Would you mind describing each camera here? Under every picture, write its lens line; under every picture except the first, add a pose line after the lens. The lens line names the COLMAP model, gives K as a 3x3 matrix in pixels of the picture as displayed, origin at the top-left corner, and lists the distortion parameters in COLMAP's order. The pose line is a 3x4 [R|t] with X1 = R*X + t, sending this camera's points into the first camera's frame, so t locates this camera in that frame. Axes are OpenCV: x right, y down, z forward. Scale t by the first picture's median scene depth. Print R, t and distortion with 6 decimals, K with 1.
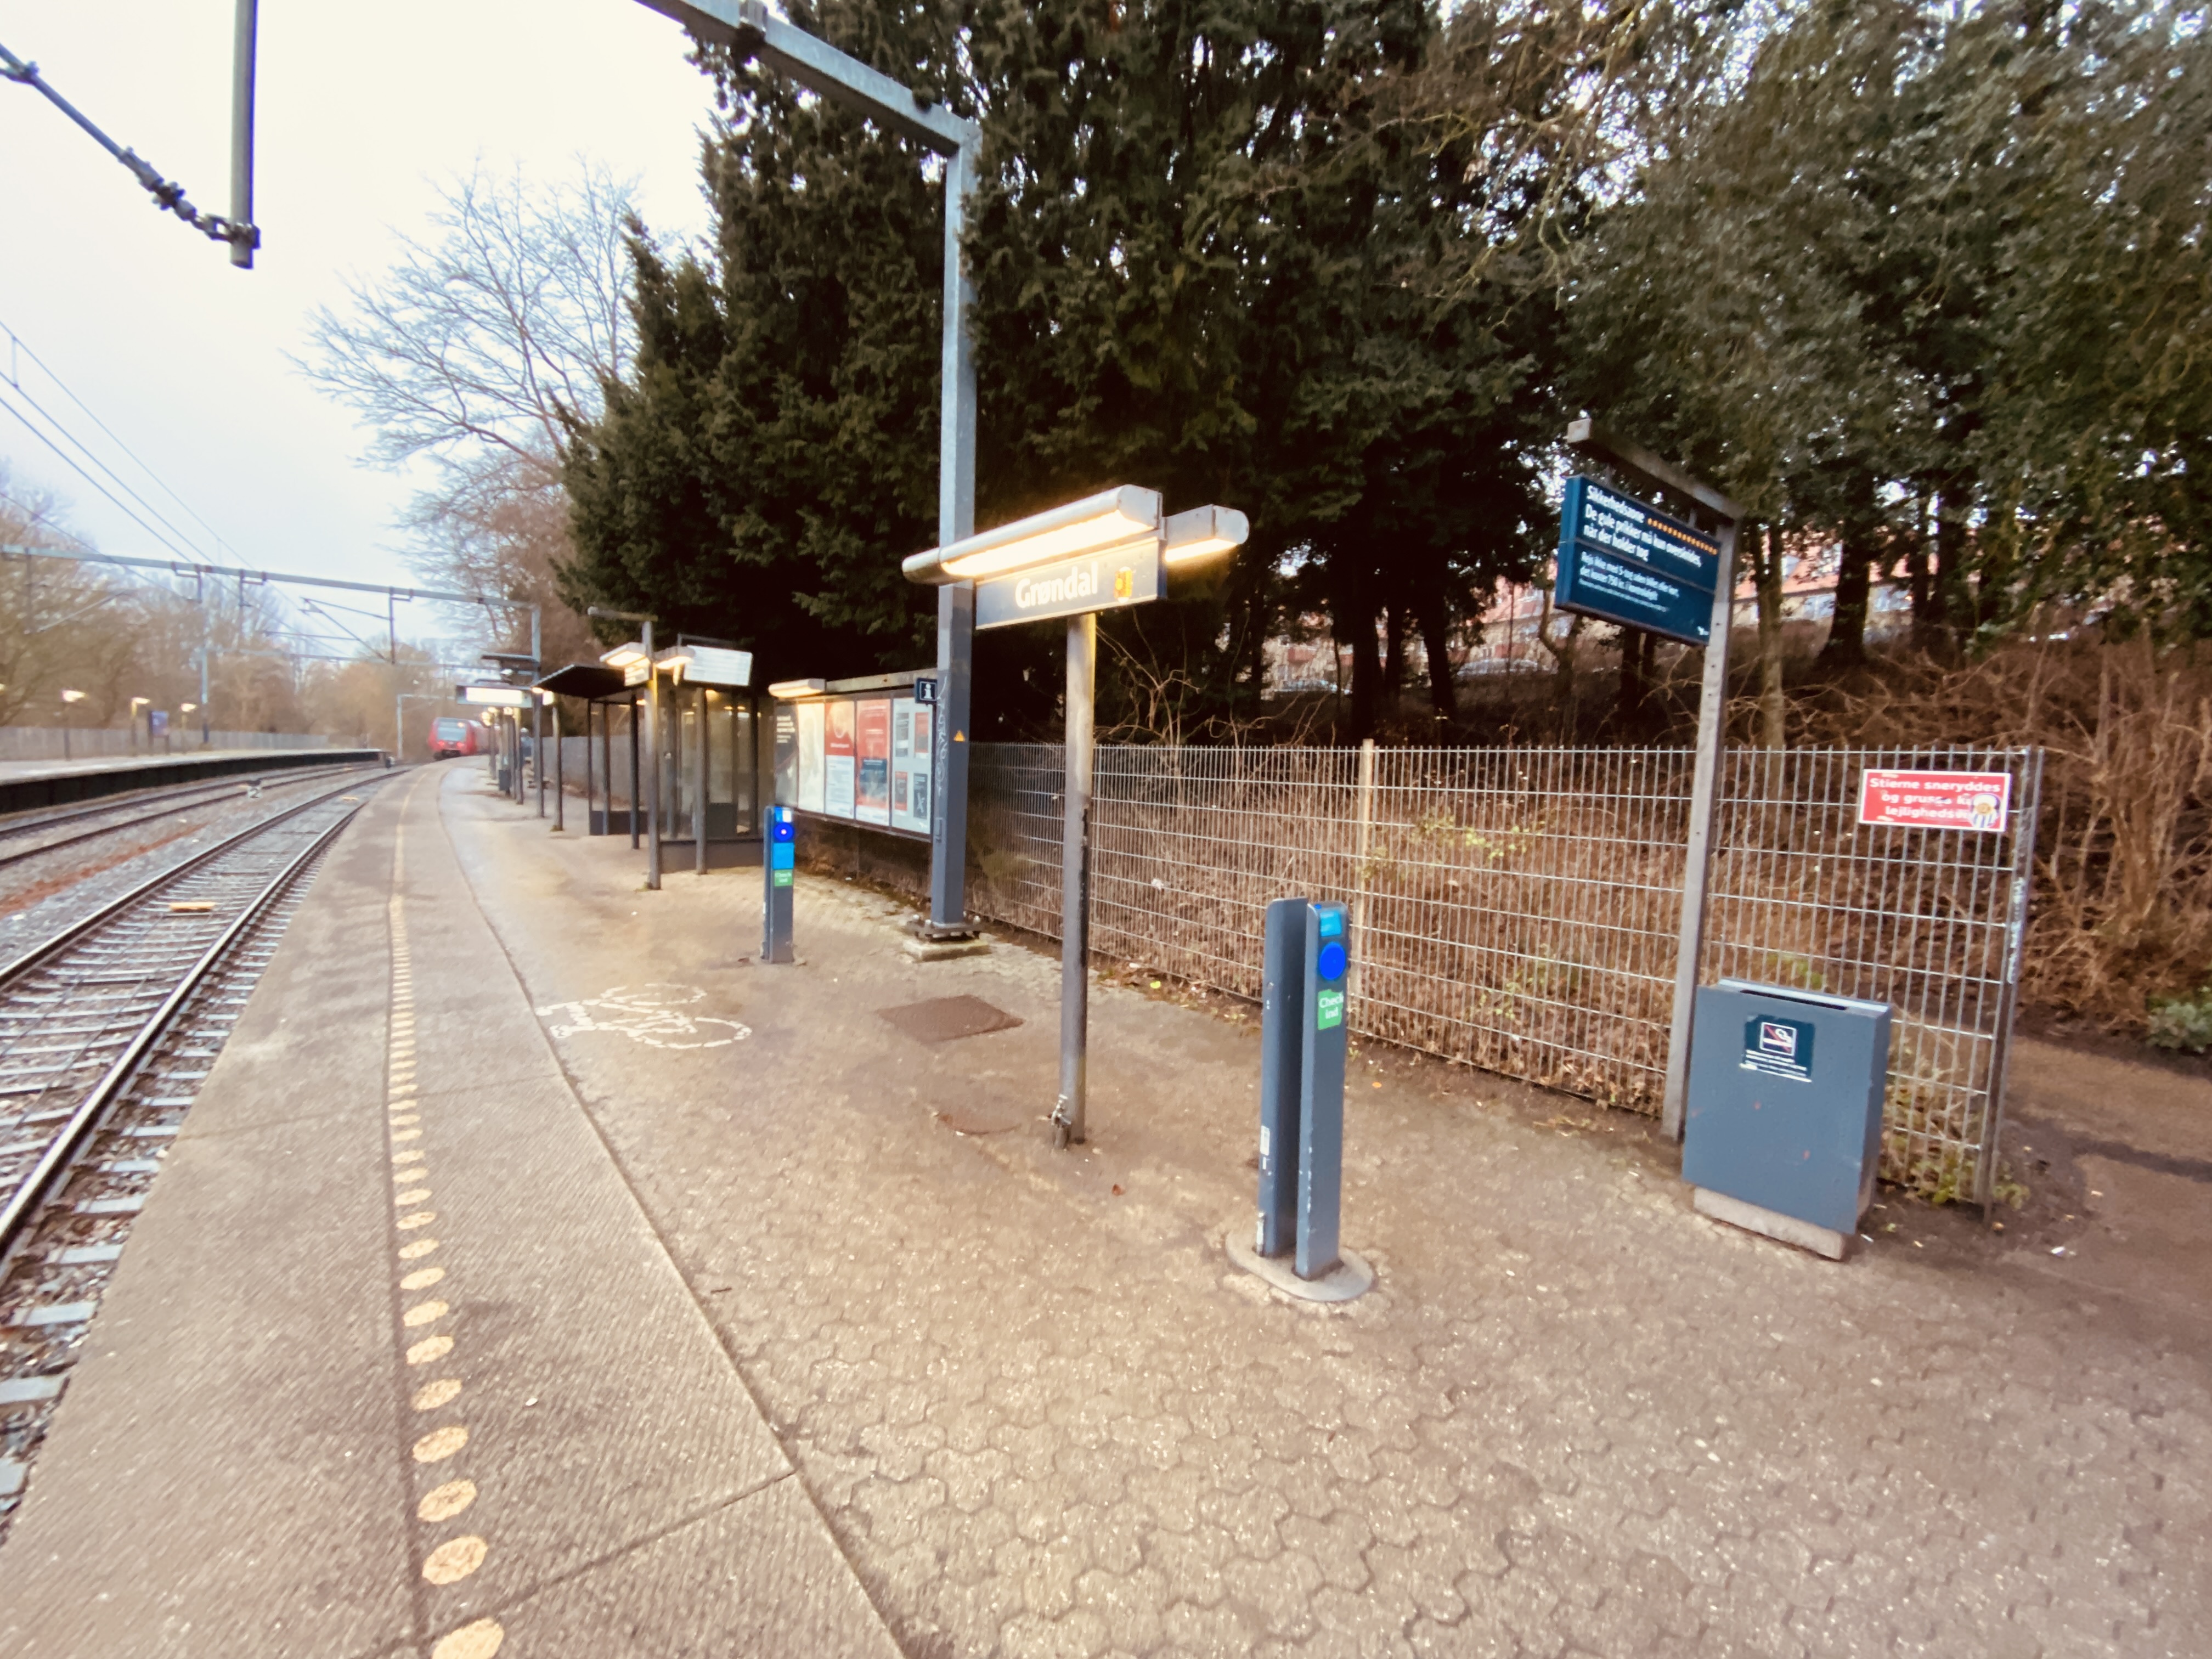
lens RADIAL K [[902.1, 0, 1111.3], [0, 902.1, 839.1], [0, 0, 1]] dist [0.001930, -0.013076]
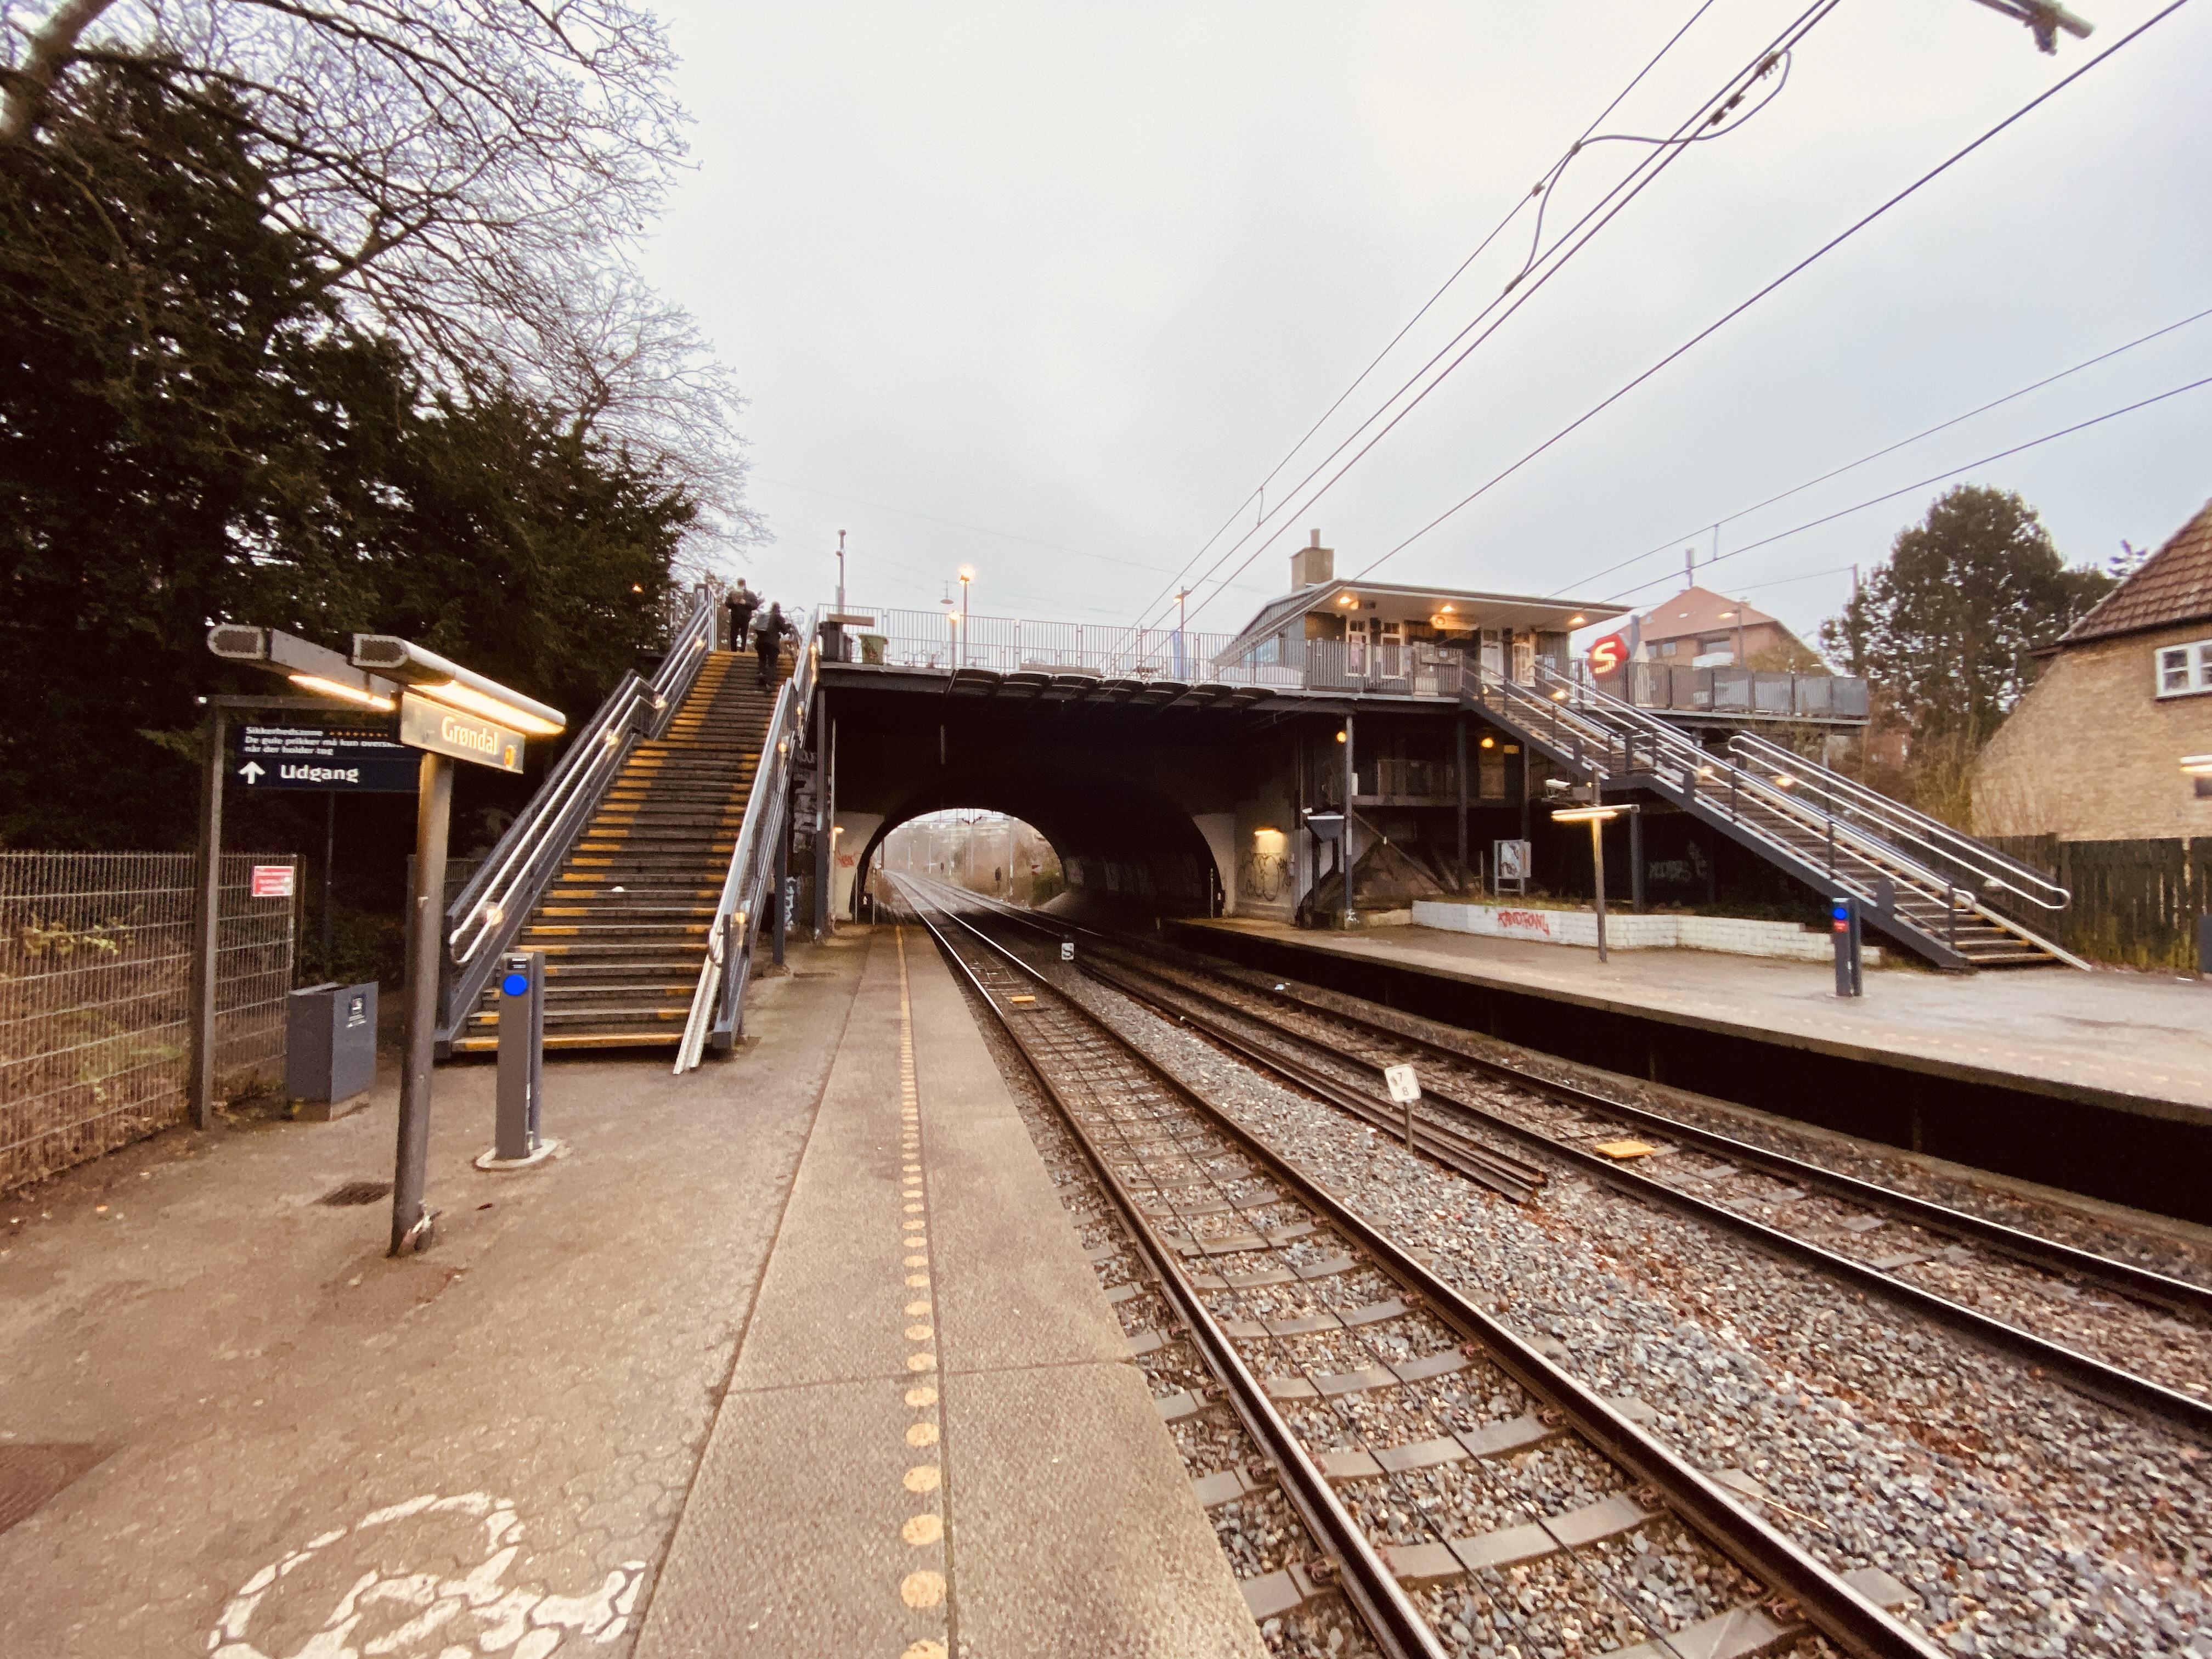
lens RADIAL K [[892.1, 0, 1110.1], [0, 892.1, 830.8], [0, 0, 1]] dist [0.007531, -0.014325]
pose [[-0.896420, -0.025922, 0.442447, -0.668254], [-0.004530, 0.998772, 0.049337, -0.111167], [-0.443182, 0.042222, -0.895437, 0.844785]]
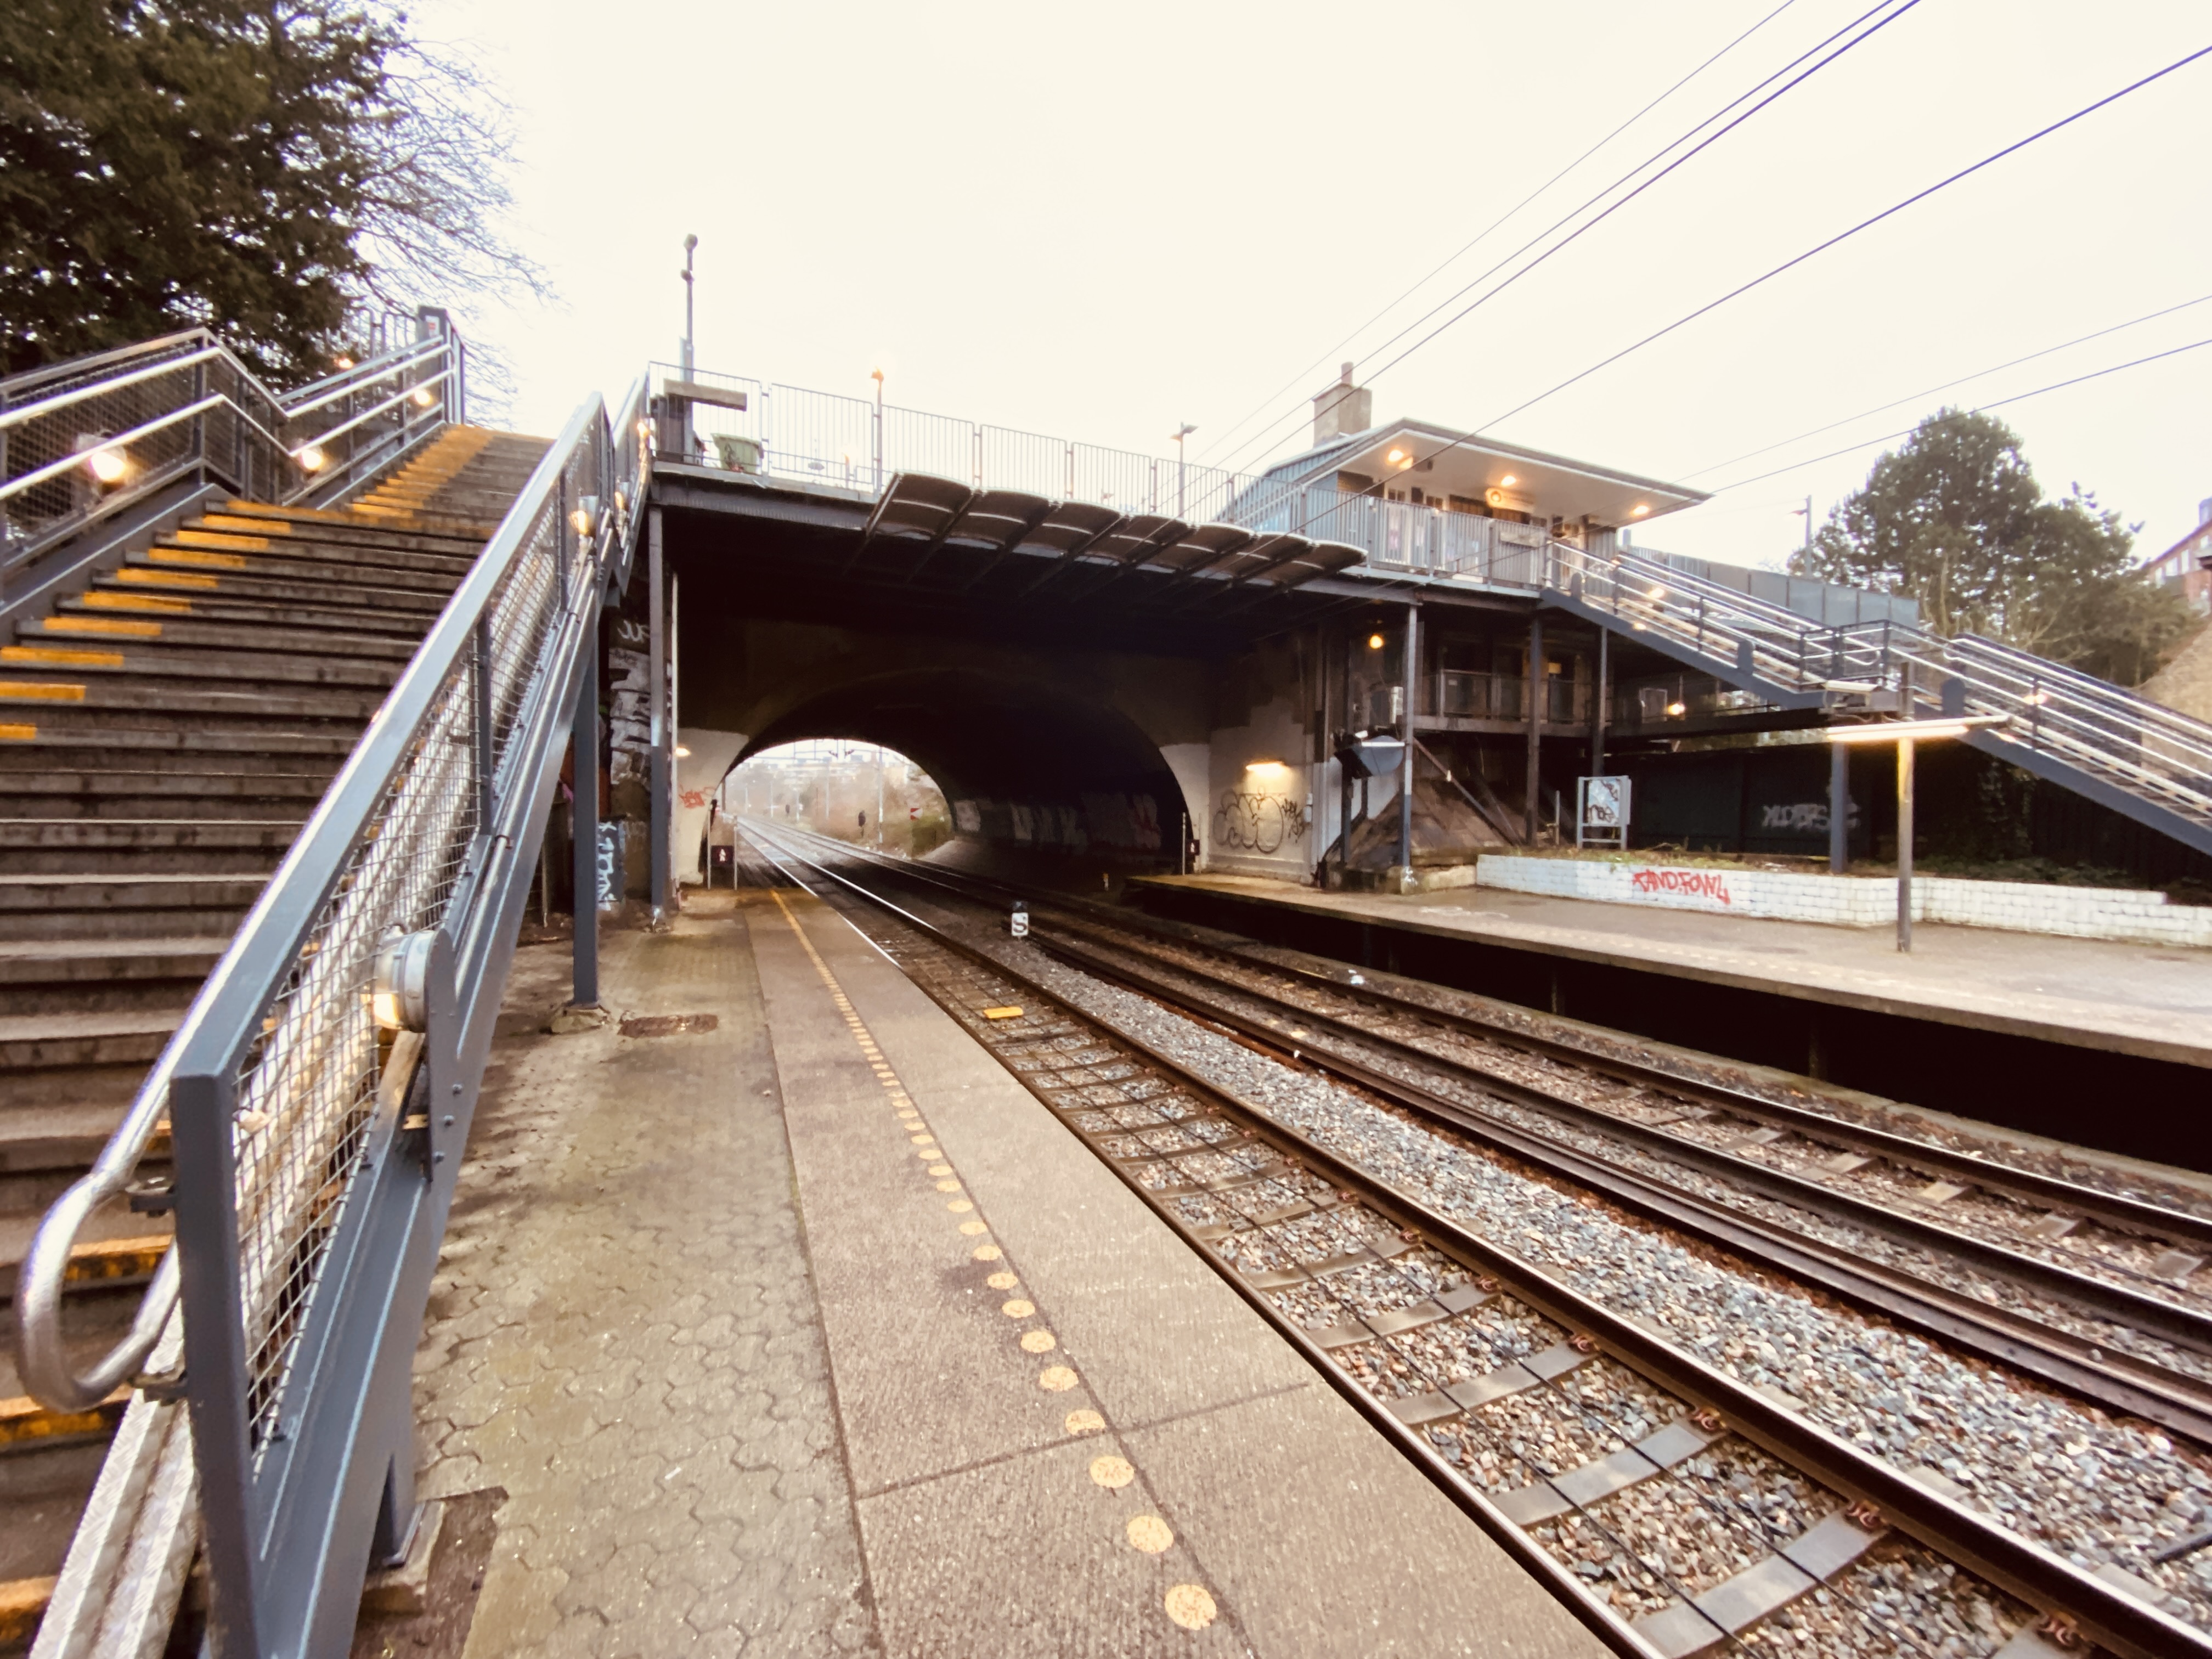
lens RADIAL K [[892.1, 0, 1104.3], [0, 892.1, 832.9], [0, 0, 1]] dist [0.007531, -0.014325]
pose [[-0.955932, -0.055608, 0.288274, 0.020005], [-0.023845, 0.993360, 0.112547, -0.023622], [-0.292618, 0.100713, -0.950911, 0.182420]]
